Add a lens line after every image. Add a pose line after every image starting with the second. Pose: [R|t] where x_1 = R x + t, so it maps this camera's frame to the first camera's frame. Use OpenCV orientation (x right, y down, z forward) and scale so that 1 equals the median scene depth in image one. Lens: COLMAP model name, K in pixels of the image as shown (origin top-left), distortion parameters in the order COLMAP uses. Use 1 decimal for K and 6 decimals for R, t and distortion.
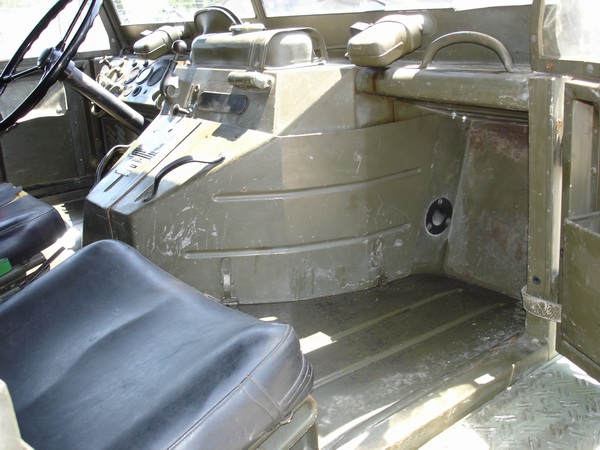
lens RADIAL K [[736.5, 0, 300.0], [0, 736.5, 225.0], [0, 0, 1]] dist [-0.044853, -0.206029]
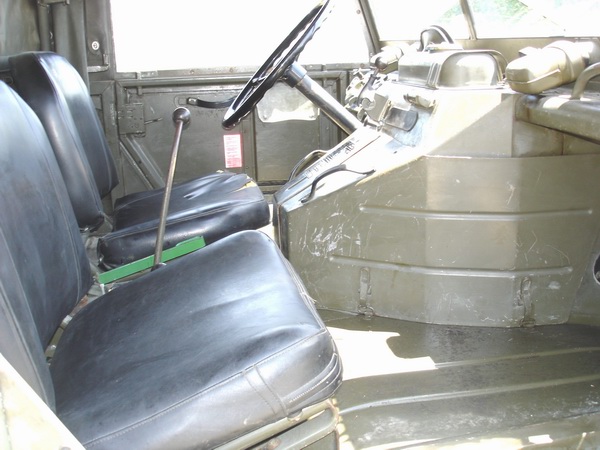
lens RADIAL K [[736.5, 0, 300.0], [0, 736.5, 225.0], [0, 0, 1]] dist [-0.044853, -0.206029]
pose [[0.887758, 0.150099, -0.435150, 0.255993], [-0.161146, 0.986862, 0.011647, -0.010974], [0.431181, 0.059783, 0.900283, 0.033152]]
